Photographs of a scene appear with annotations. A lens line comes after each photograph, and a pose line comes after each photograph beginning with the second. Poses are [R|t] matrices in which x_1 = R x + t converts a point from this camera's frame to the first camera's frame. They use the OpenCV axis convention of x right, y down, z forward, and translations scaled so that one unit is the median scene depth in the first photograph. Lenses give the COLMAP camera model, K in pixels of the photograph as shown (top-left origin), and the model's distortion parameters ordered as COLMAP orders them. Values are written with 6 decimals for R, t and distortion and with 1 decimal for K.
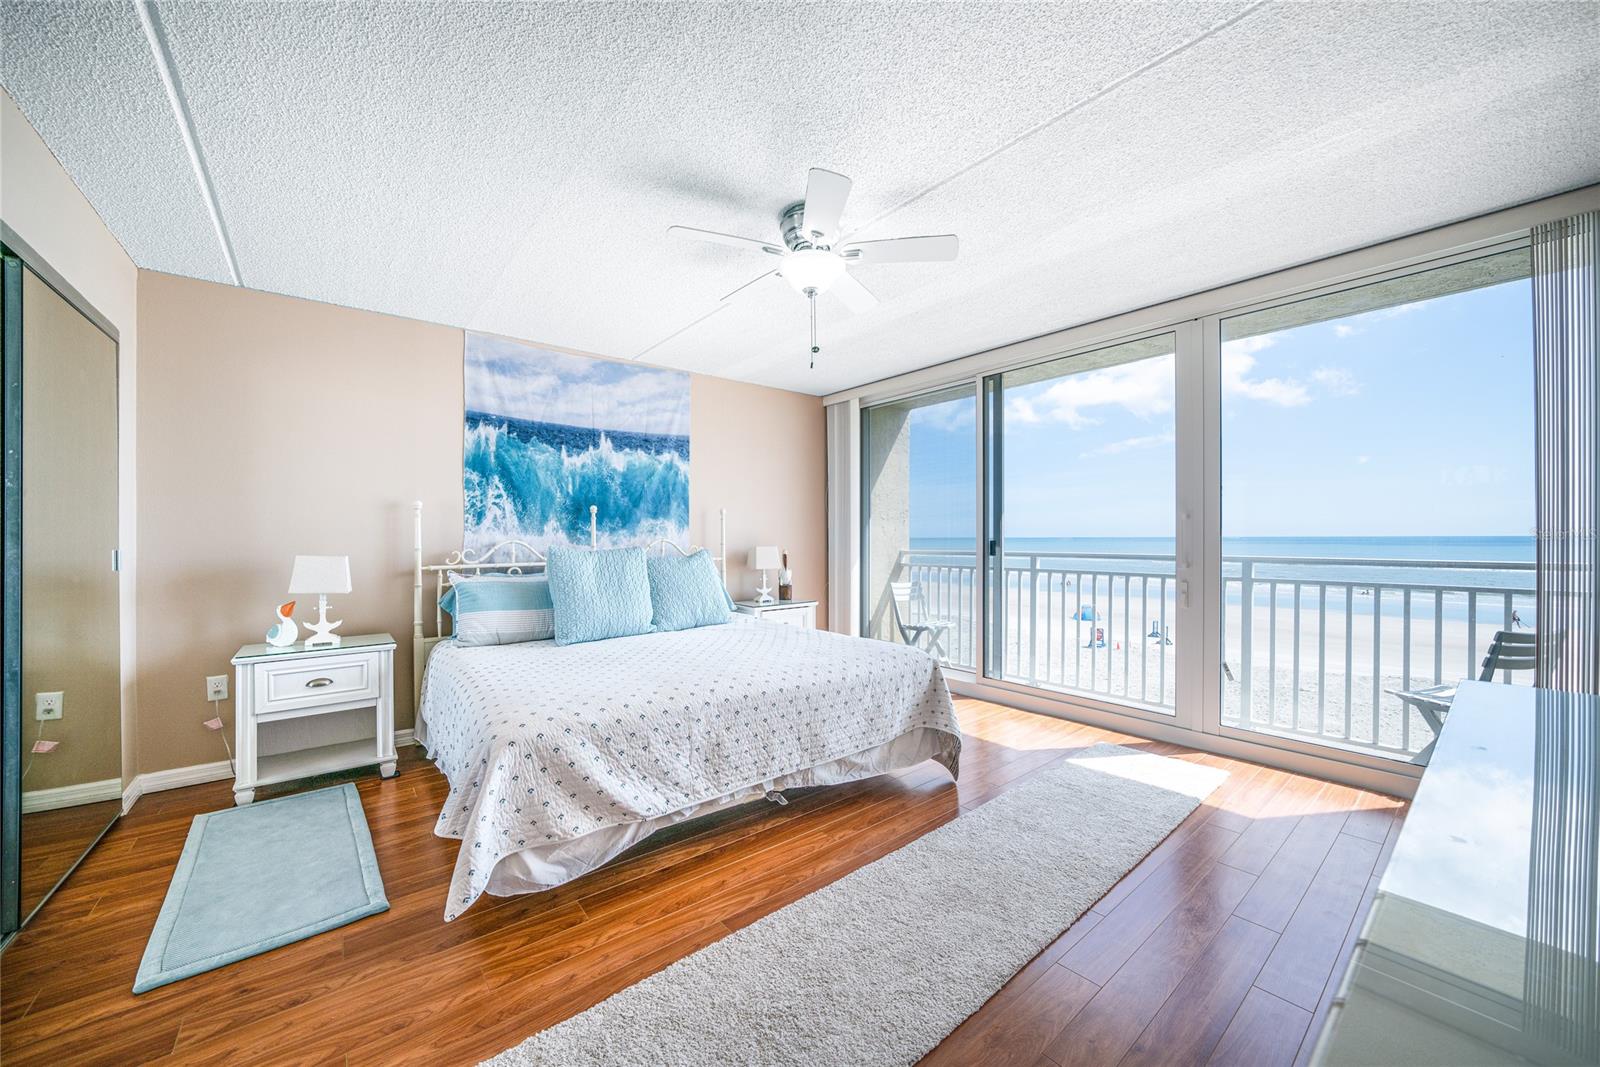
lens RADIAL K [[605.0, 0, 802.3], [0, 605.0, 533.7], [0, 0, 1]] dist [-0.009120, 0.002612]
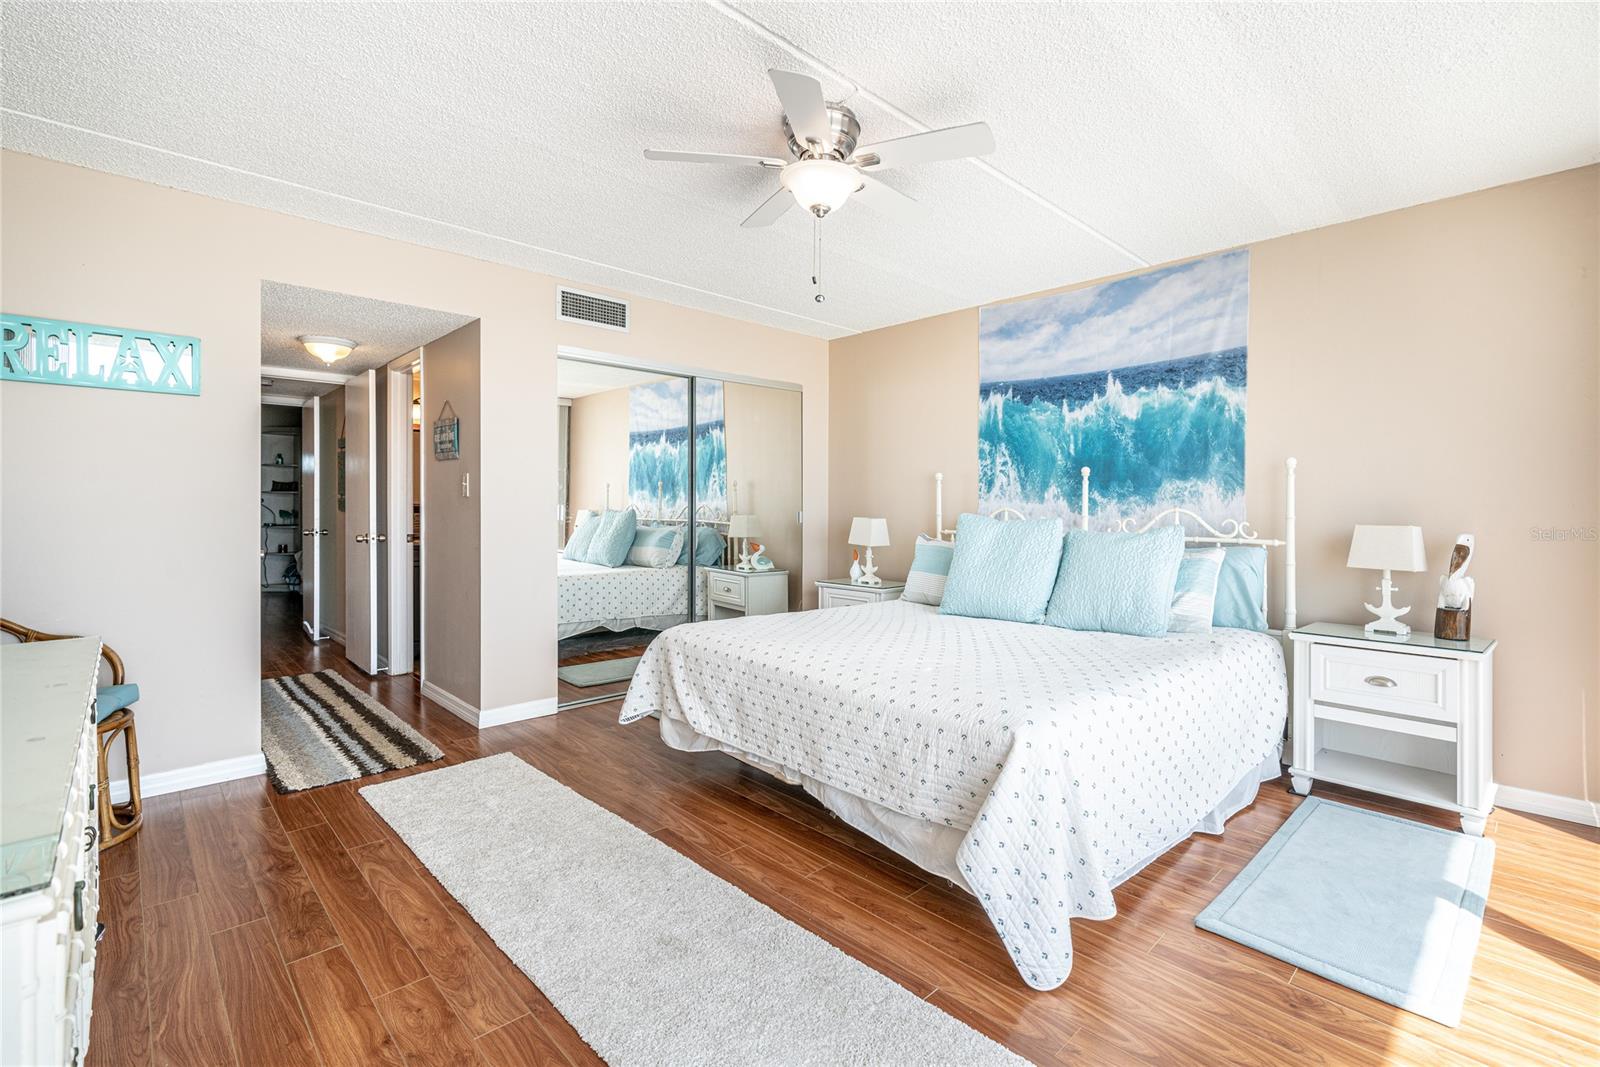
lens RADIAL K [[714.9, 0, 806.0], [0, 714.9, 512.8], [0, 0, 1]] dist [0.003532, 0.000079]
pose [[0.075958, 0.015075, -0.996997, 0.600115], [0.002212, 0.999881, 0.015288, 0.000120], [0.997109, -0.003366, 0.075916, 0.546403]]
